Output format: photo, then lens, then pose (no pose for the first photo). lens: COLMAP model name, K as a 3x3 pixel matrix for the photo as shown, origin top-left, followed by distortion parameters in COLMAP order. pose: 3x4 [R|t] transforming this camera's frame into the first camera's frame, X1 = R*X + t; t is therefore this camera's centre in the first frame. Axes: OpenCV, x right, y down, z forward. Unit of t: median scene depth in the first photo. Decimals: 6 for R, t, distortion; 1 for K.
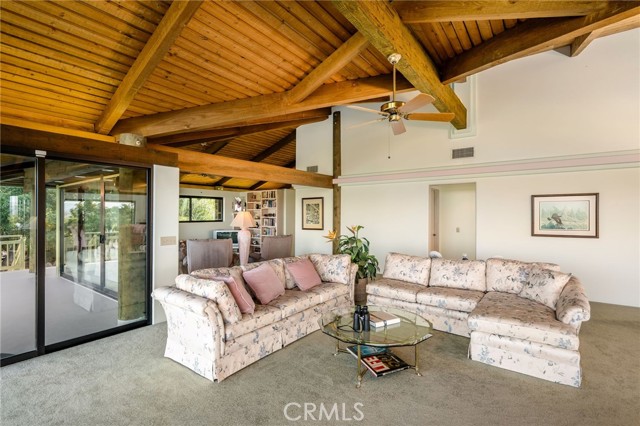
lens RADIAL K [[288.7, 0, 322.7], [0, 288.7, 213.1], [0, 0, 1]] dist [-0.000735, -0.000171]
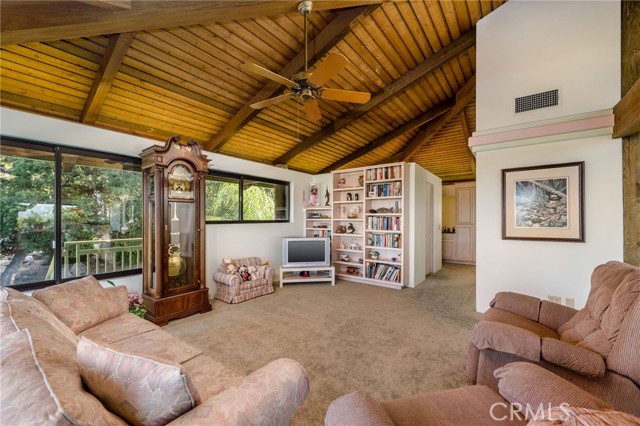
lens RADIAL K [[254.6, 0, 324.2], [0, 254.6, 215.9], [0, 0, 1]] dist [0.009321, -0.000059]
pose [[0.999949, 0.001360, 0.009982, -0.296211], [-0.001324, 0.999993, -0.003556, 0.018731], [-0.009987, 0.003543, 0.999944, 0.509362]]
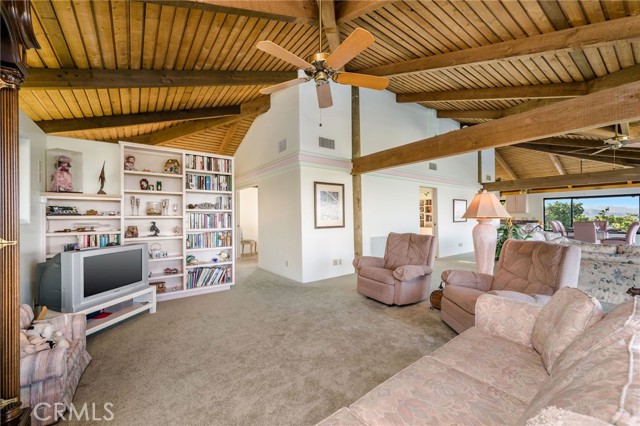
lens RADIAL K [[254.6, 0, 322.8], [0, 254.6, 215.7], [0, 0, 1]] dist [0.009321, -0.000059]
pose [[0.282850, 0.004331, 0.959155, -0.528425], [0.002577, 0.999983, -0.005275, 0.025370], [-0.959161, 0.003964, 0.282834, 0.687846]]
